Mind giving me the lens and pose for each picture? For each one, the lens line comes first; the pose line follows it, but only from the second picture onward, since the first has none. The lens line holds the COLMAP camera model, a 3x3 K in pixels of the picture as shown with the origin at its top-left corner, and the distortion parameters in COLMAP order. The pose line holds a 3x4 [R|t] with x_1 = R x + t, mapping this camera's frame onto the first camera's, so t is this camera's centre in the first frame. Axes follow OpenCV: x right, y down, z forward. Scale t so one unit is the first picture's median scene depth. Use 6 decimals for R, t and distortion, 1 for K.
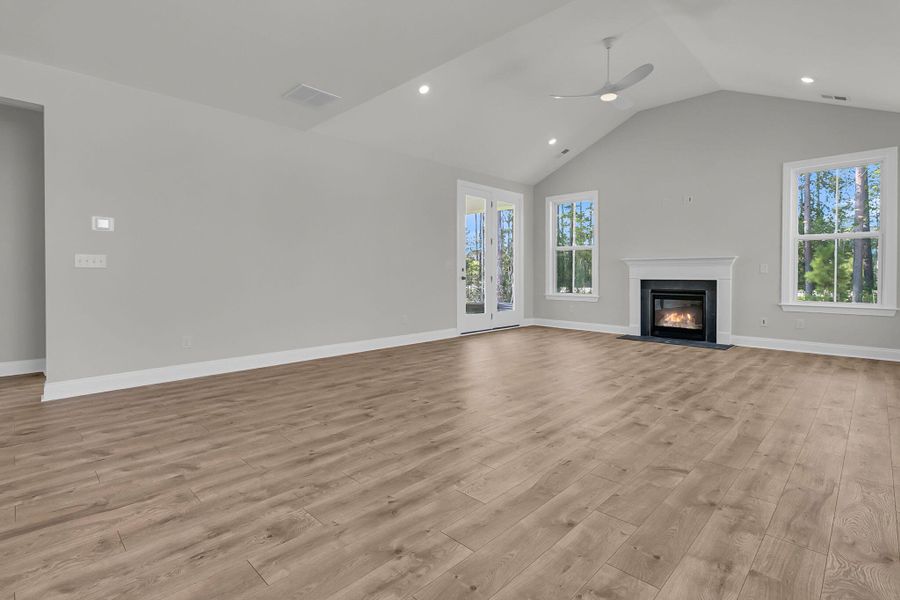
lens RADIAL K [[431.8, 0, 453.9], [0, 431.8, 281.1], [0, 0, 1]] dist [0.000831, 0.001745]
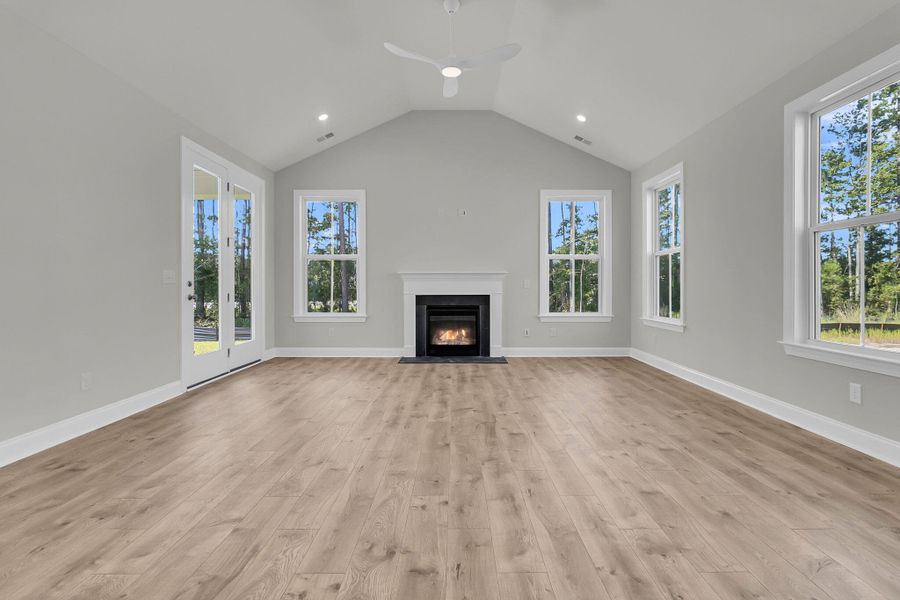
lens RADIAL K [[431.8, 0, 456.4], [0, 431.8, 286.3], [0, 0, 1]] dist [0.000831, 0.001745]
pose [[0.711905, -0.001030, 0.702275, -0.155609], [0.013595, 0.999832, -0.012315, -0.010612], [-0.702144, 0.018315, 0.711800, 0.320231]]
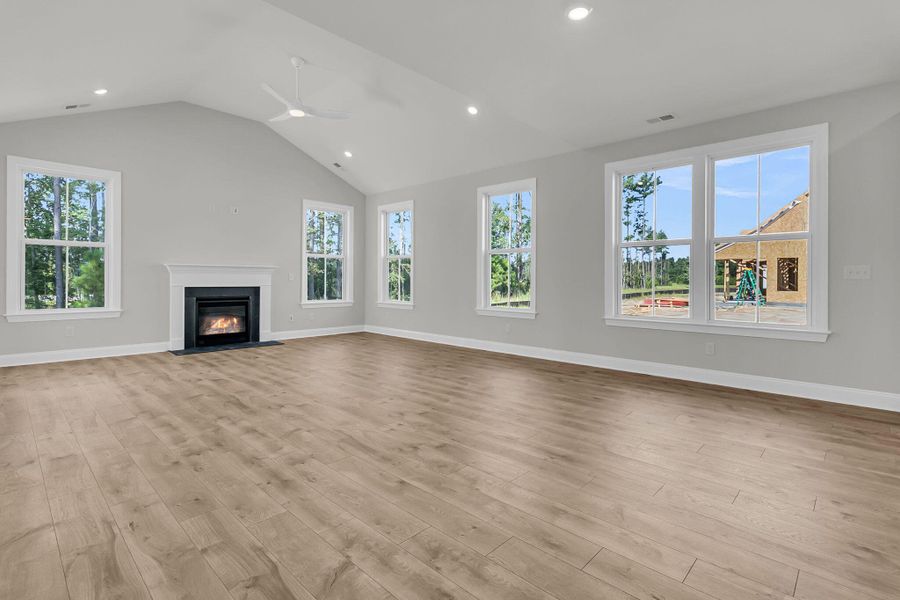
lens RADIAL K [[431.8, 0, 458.6], [0, 431.8, 280.9], [0, 0, 1]] dist [0.000831, 0.001745]
pose [[-0.021804, -0.003791, 0.999755, -0.531010], [0.013152, 0.999905, 0.004079, -0.014200], [-0.999676, 0.013237, -0.021752, 0.481657]]
